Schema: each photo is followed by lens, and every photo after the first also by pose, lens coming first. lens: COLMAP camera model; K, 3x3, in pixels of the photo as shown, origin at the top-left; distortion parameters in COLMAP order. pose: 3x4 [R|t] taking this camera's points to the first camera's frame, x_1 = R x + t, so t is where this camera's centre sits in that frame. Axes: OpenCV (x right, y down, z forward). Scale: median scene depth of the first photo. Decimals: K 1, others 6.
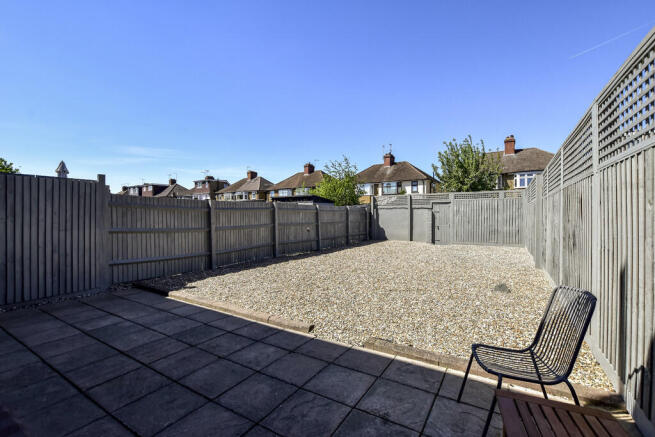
lens RADIAL K [[290.0, 0, 327.4], [0, 290.0, 217.4], [0, 0, 1]] dist [-0.017351, 0.006081]
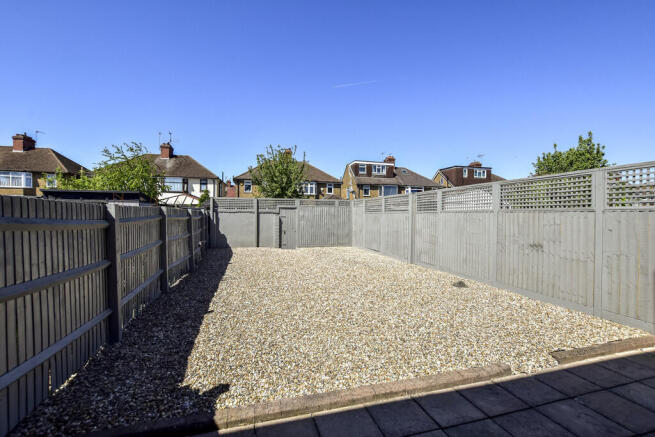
lens RADIAL K [[290.0, 0, 325.5], [0, 290.0, 219.6], [0, 0, 1]] dist [-0.017351, 0.006081]
pose [[0.669199, -0.005707, 0.743061, -0.267625], [-0.005154, 0.999911, 0.012322, -0.021207], [-0.743065, -0.012076, 0.669110, 0.200198]]
